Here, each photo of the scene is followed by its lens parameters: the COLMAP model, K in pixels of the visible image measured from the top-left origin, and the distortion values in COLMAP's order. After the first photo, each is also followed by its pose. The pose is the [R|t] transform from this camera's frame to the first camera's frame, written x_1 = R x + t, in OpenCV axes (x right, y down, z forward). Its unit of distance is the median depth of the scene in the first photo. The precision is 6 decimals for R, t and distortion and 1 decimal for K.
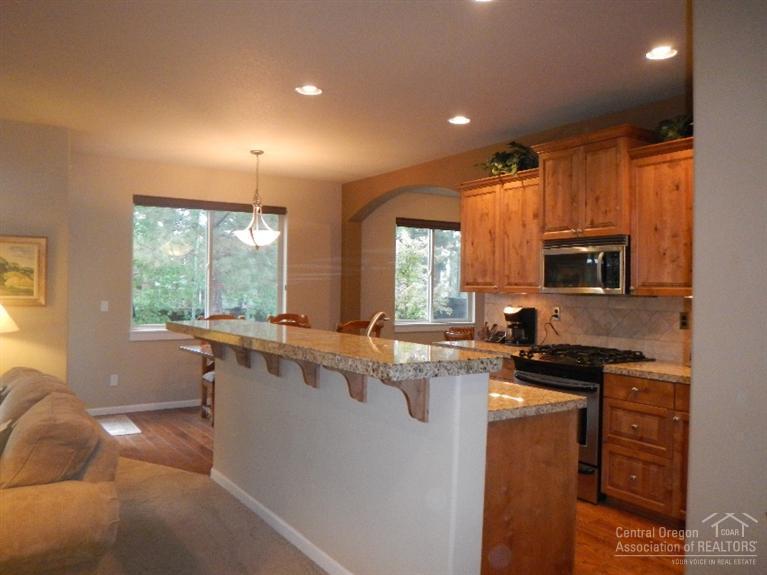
lens RADIAL K [[605.9, 0, 381.8], [0, 605.9, 286.1], [0, 0, 1]] dist [-0.006135, 0.000153]
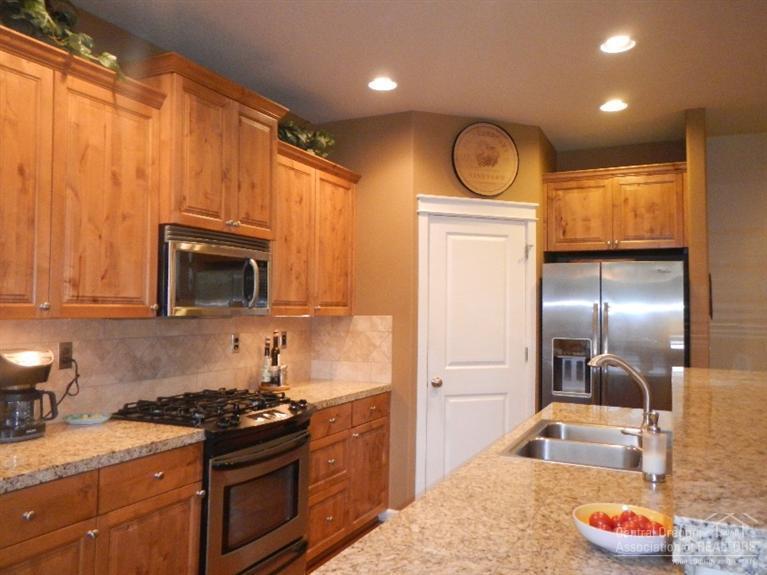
lens RADIAL K [[605.9, 0, 384.5], [0, 605.9, 279.8], [0, 0, 1]] dist [-0.006135, 0.000153]
pose [[-0.496758, 0.024124, 0.867554, -0.333357], [-0.014591, 0.999240, -0.036141, -0.005378], [-0.867766, -0.030611, -0.496029, 1.133425]]
